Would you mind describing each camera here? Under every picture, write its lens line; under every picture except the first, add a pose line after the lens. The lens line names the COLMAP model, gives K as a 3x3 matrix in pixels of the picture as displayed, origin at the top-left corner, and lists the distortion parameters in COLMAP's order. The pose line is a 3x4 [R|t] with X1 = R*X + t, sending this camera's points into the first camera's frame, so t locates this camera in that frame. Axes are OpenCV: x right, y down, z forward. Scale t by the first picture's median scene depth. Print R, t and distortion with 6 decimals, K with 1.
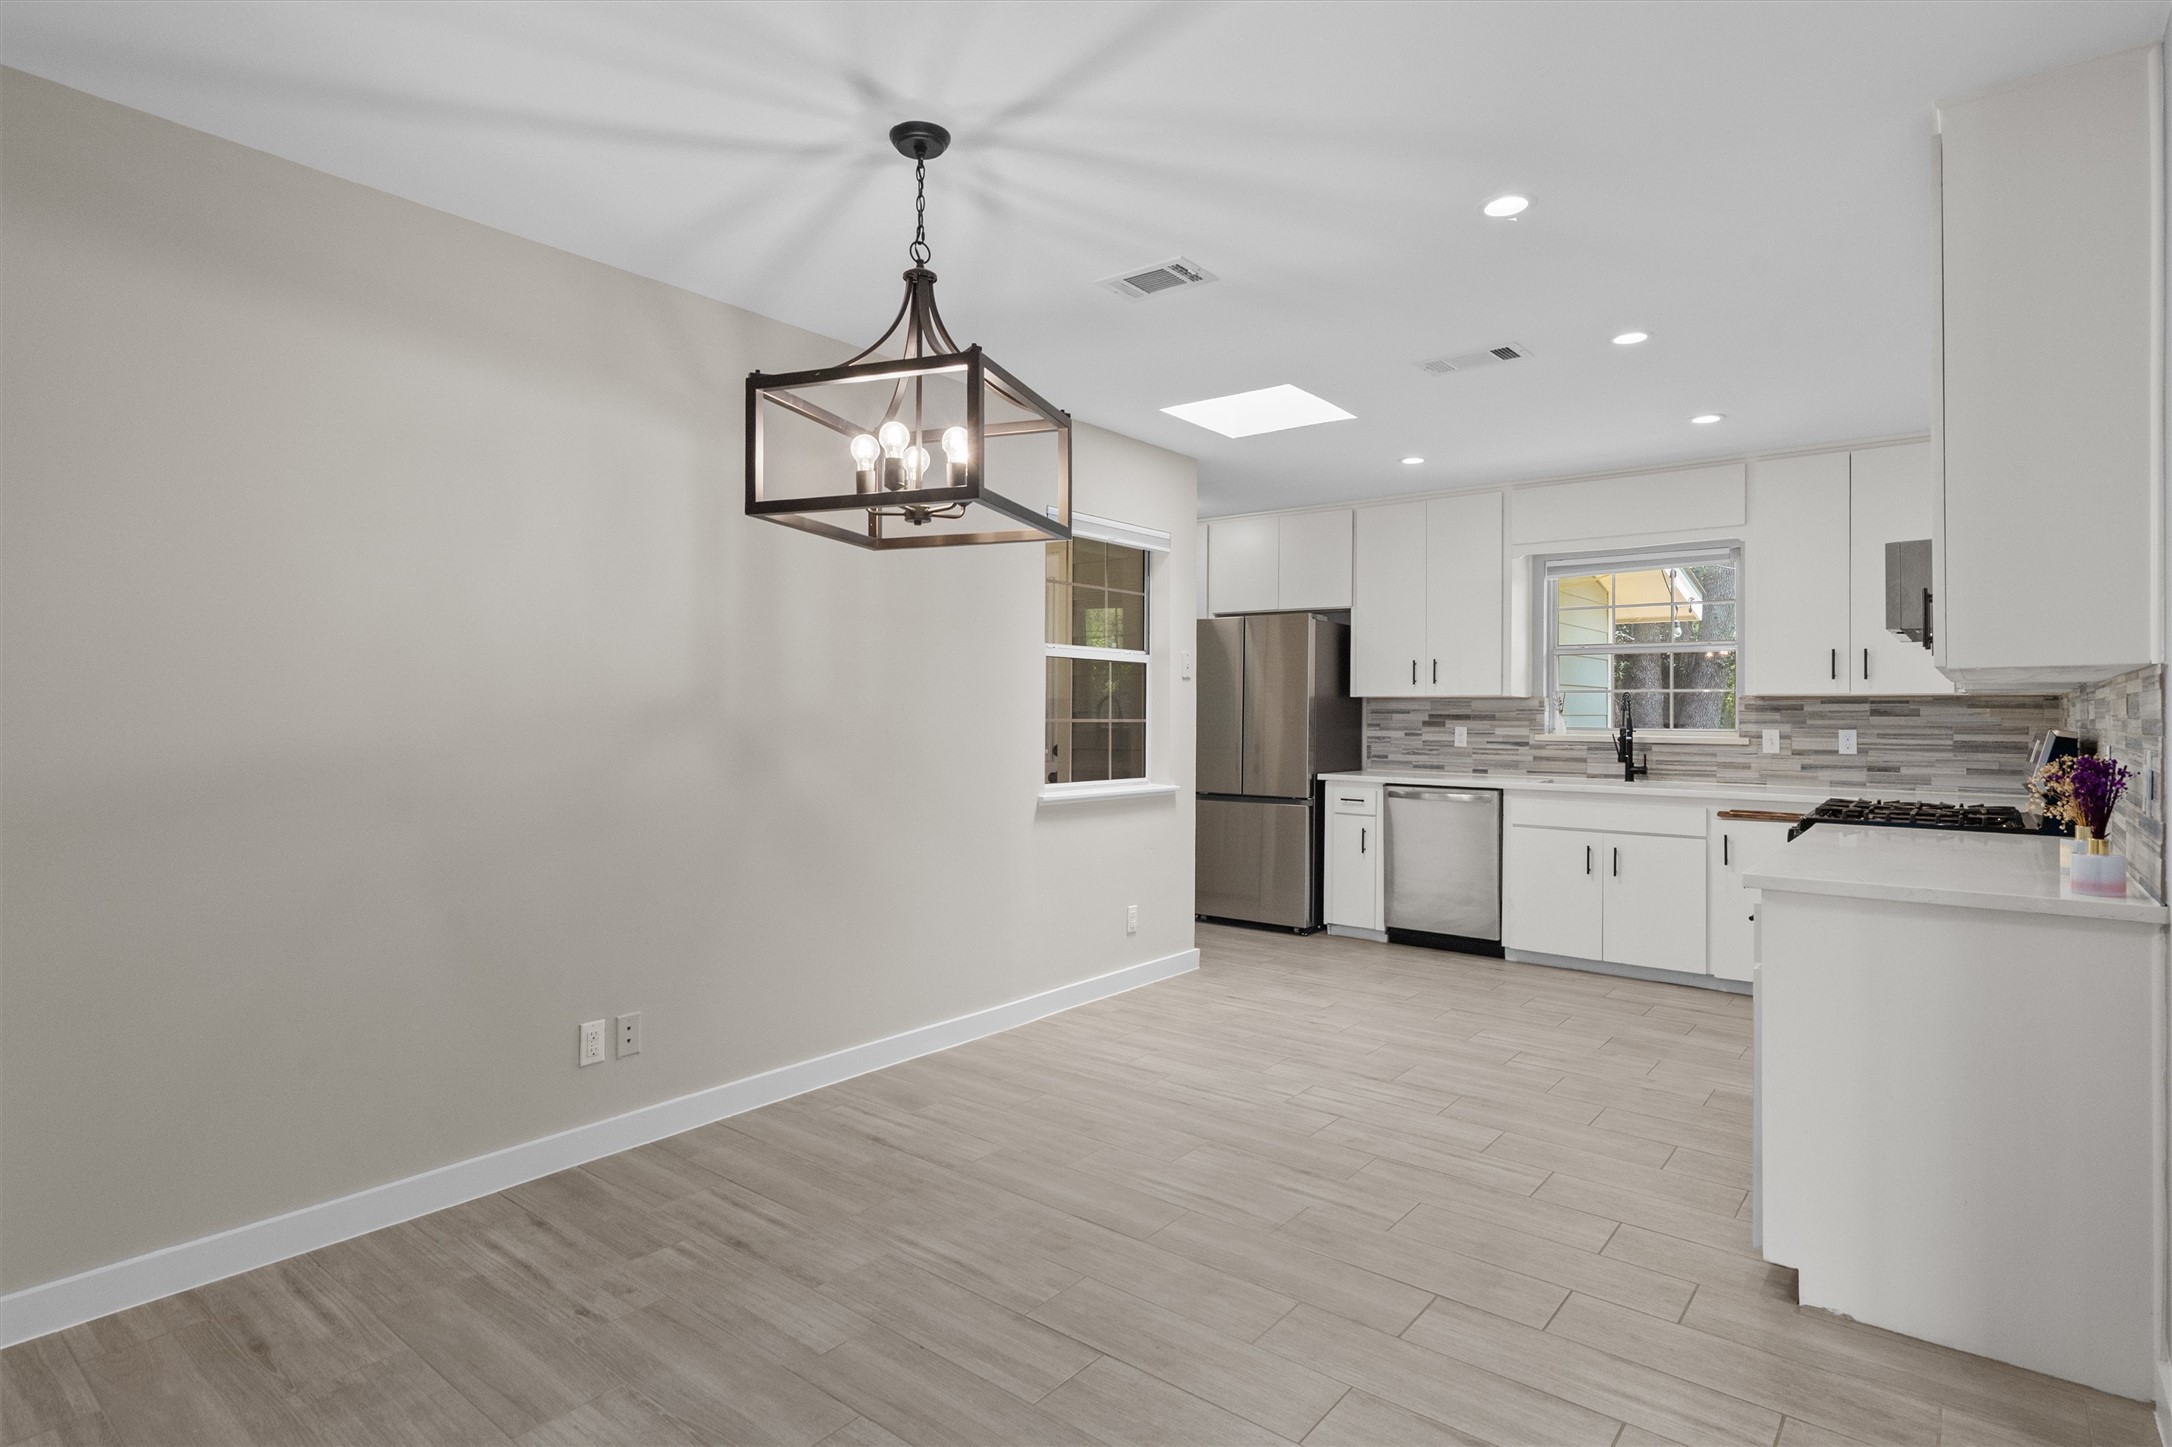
lens RADIAL K [[1134.1, 0, 1086.0], [0, 1134.1, 723.5], [0, 0, 1]] dist [-0.002215, 0.000083]
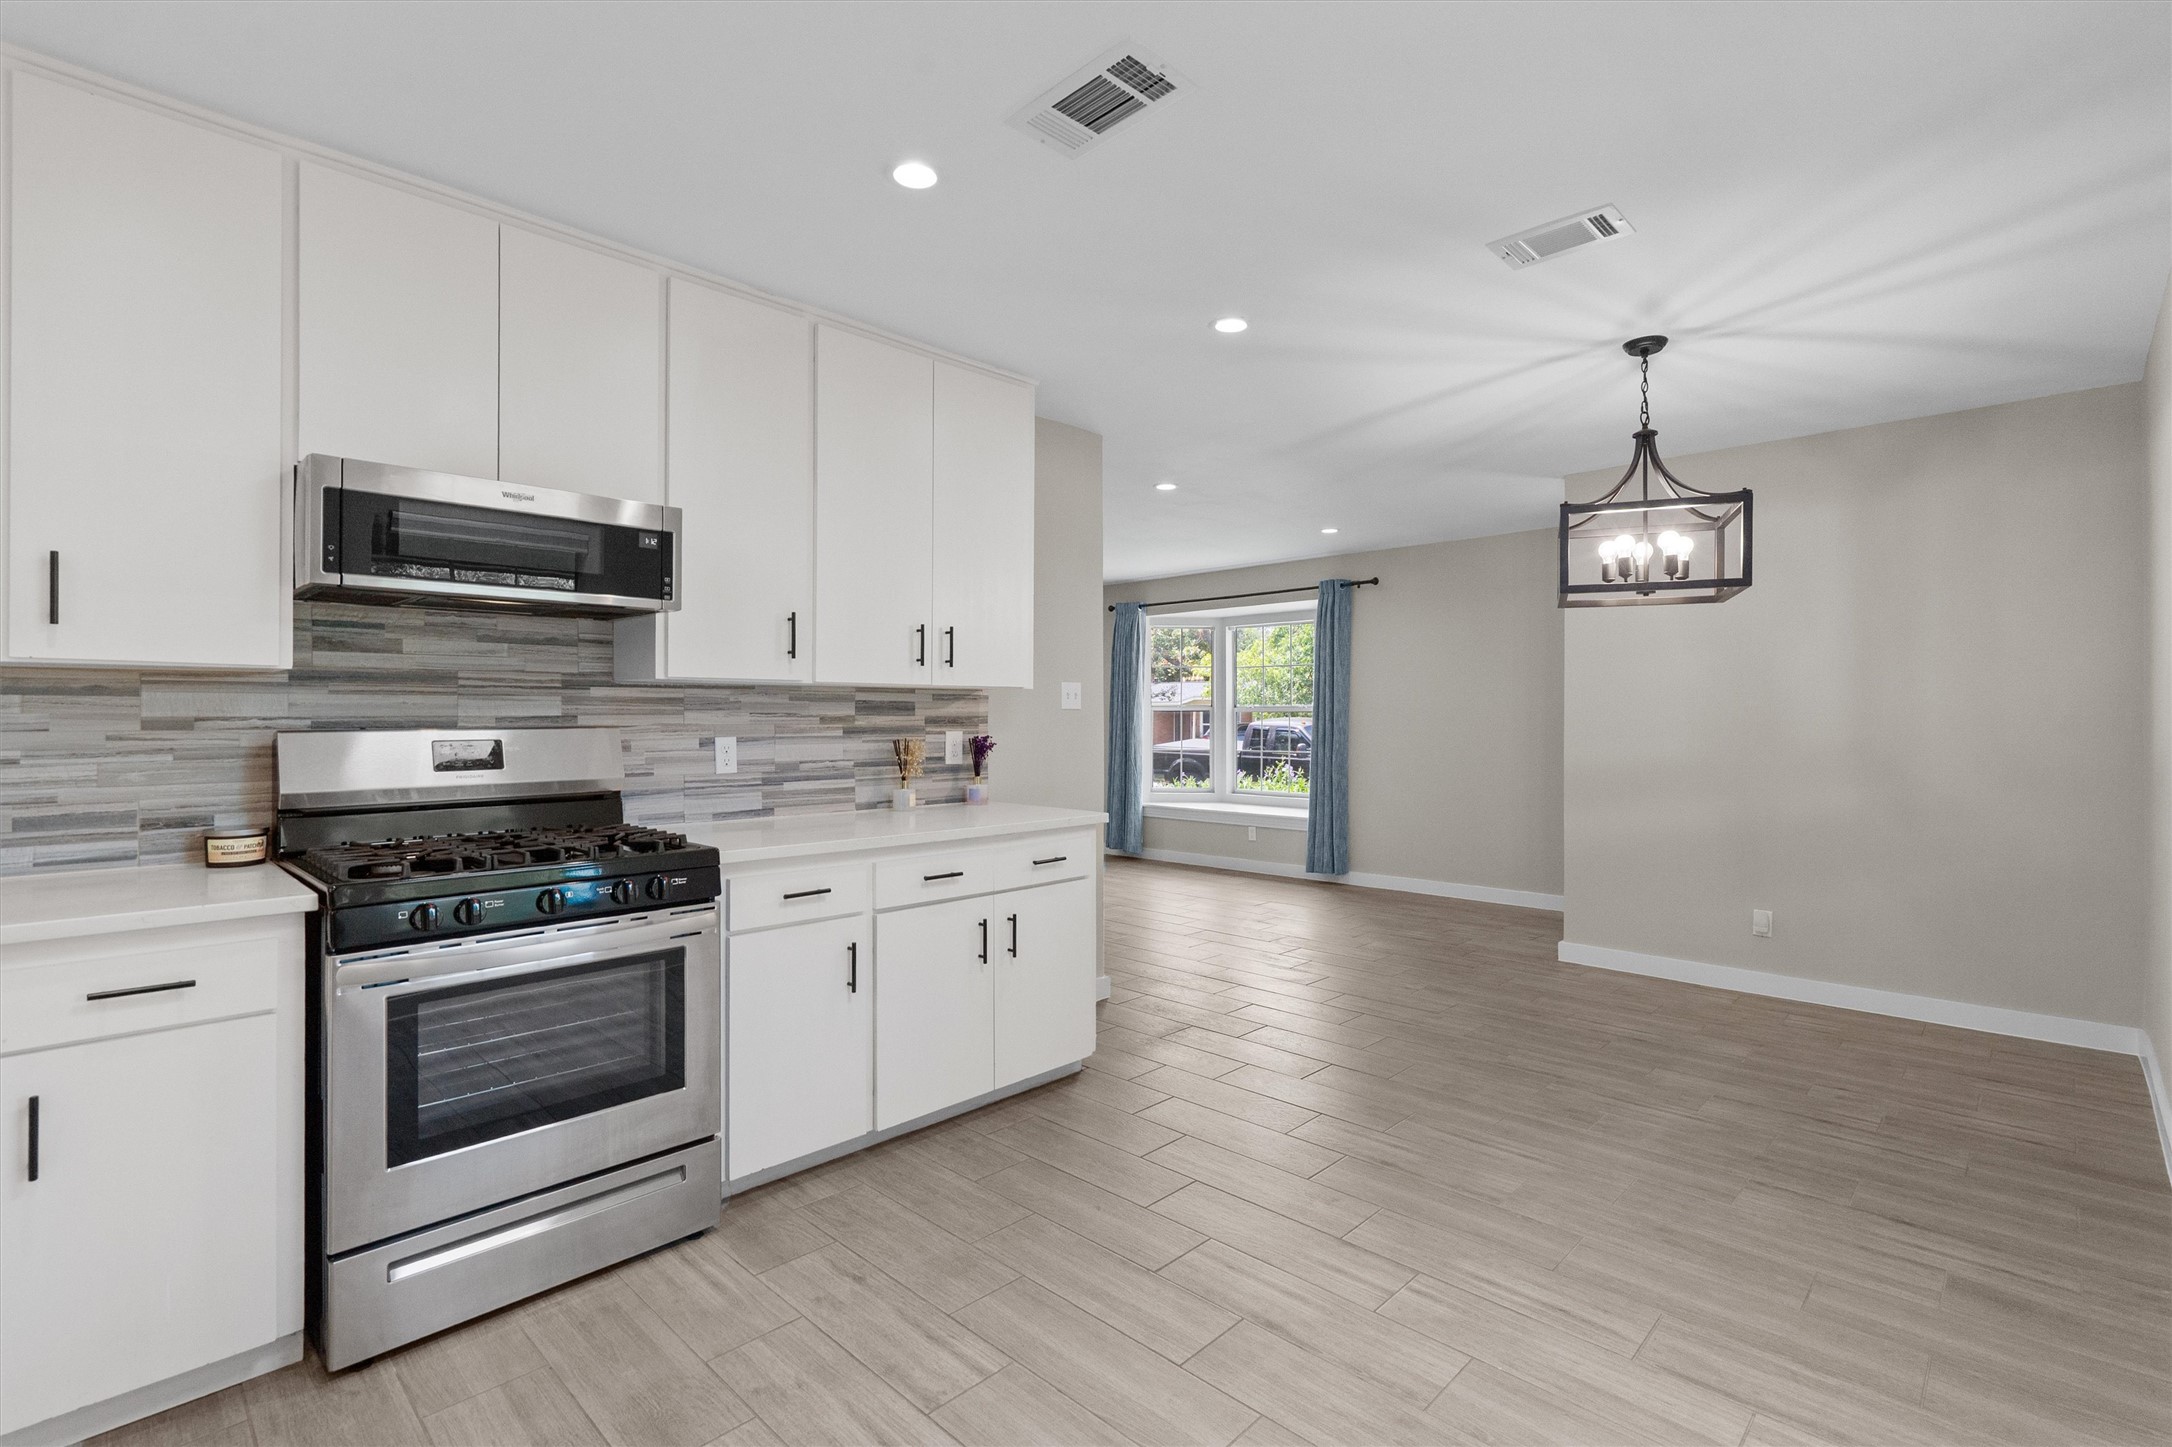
lens RADIAL K [[1006.1, 0, 1088.4], [0, 1006.1, 706.5], [0, 0, 1]] dist [-0.011641, 0.005211]
pose [[-0.995665, -0.004142, 0.092921, 0.397091], [-0.004364, 0.999988, -0.002195, -0.015097], [-0.092911, -0.002591, -0.995671, 2.017470]]
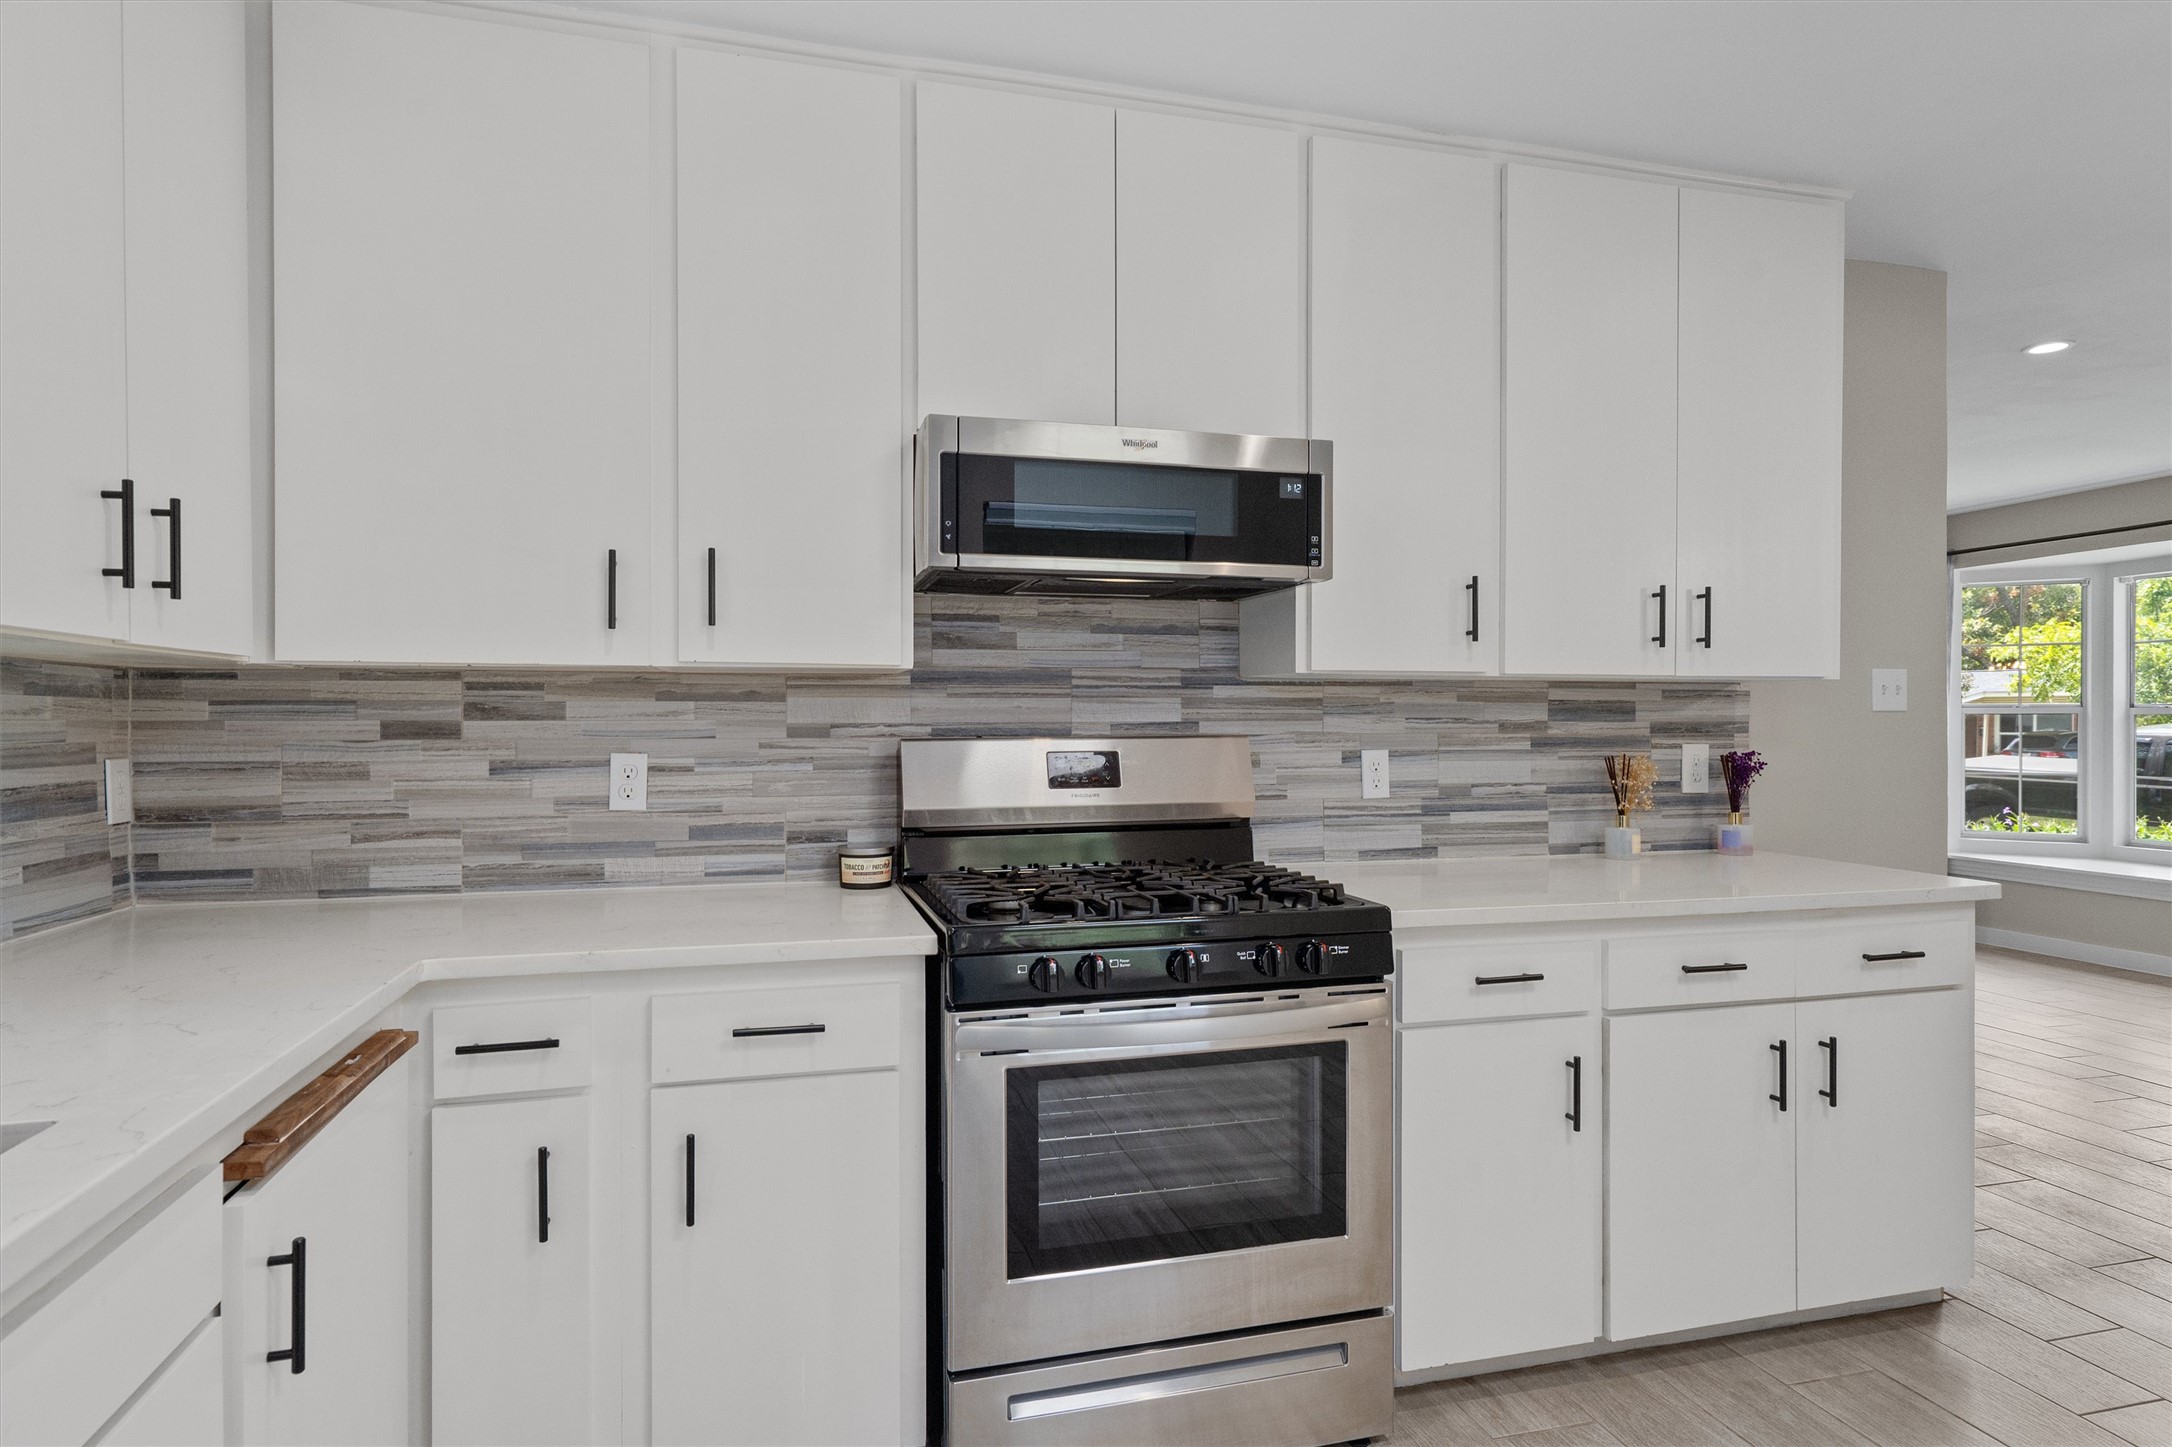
lens RADIAL K [[1006.1, 0, 1088.4], [0, 1006.1, 706.5], [0, 0, 1]] dist [-0.011641, 0.005211]
pose [[-0.821719, 0.004328, 0.569876, 0.576149], [0.000718, 0.999978, -0.006560, -0.013259], [-0.569892, -0.004981, -0.821704, 1.818754]]
